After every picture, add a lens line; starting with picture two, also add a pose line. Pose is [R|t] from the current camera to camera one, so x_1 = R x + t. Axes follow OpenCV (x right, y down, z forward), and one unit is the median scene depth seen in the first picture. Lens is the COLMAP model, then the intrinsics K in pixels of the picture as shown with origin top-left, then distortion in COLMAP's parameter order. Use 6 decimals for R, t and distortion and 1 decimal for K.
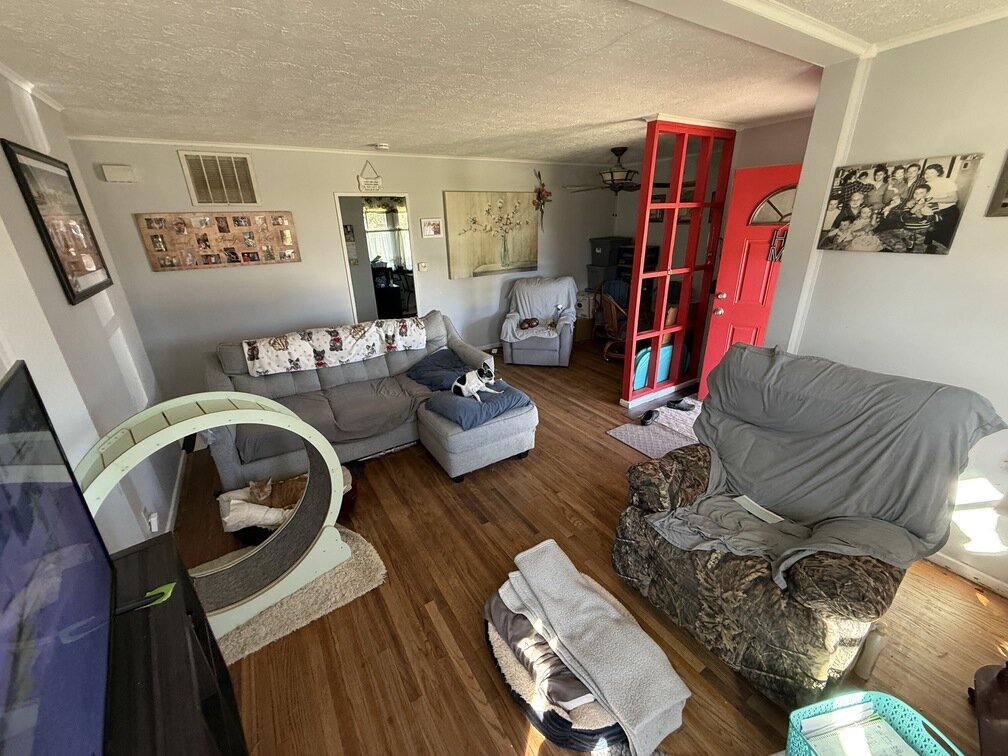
lens RADIAL K [[402.5, 0, 502.3], [0, 402.5, 377.4], [0, 0, 1]] dist [0.001621, 0.000075]
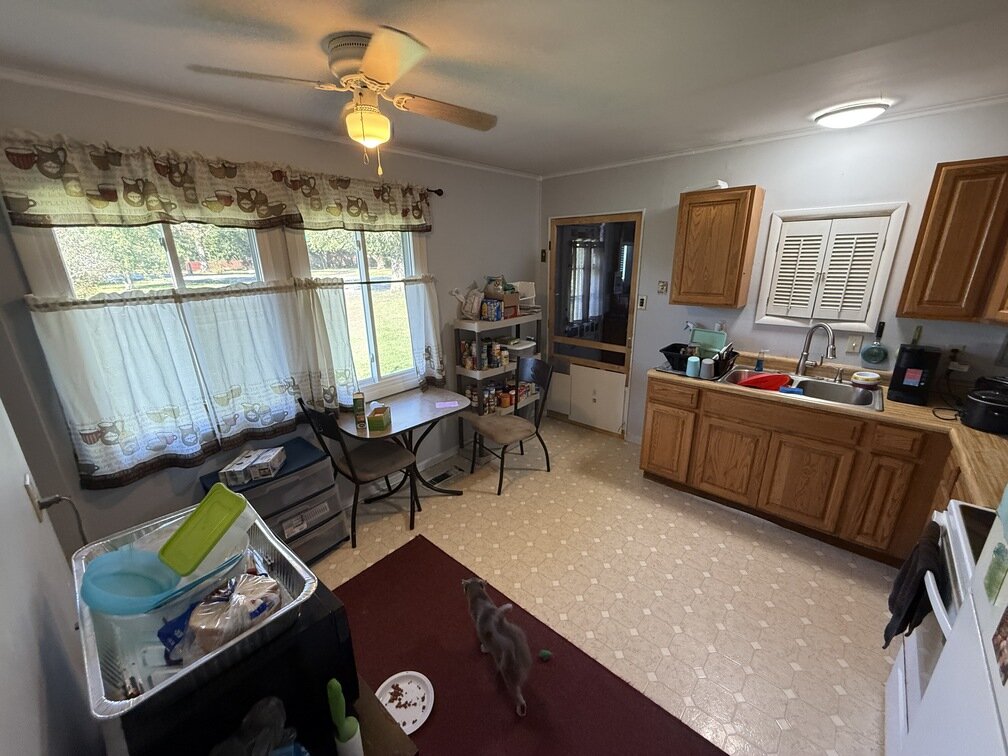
lens RADIAL K [[402.5, 0, 505.8], [0, 402.5, 379.2], [0, 0, 1]] dist [0.001621, 0.000075]
pose [[0.960774, -0.072772, 0.267613, -0.207979], [0.092918, 0.993654, -0.063383, -0.273653], [-0.261302, 0.085763, 0.961439, 0.704065]]
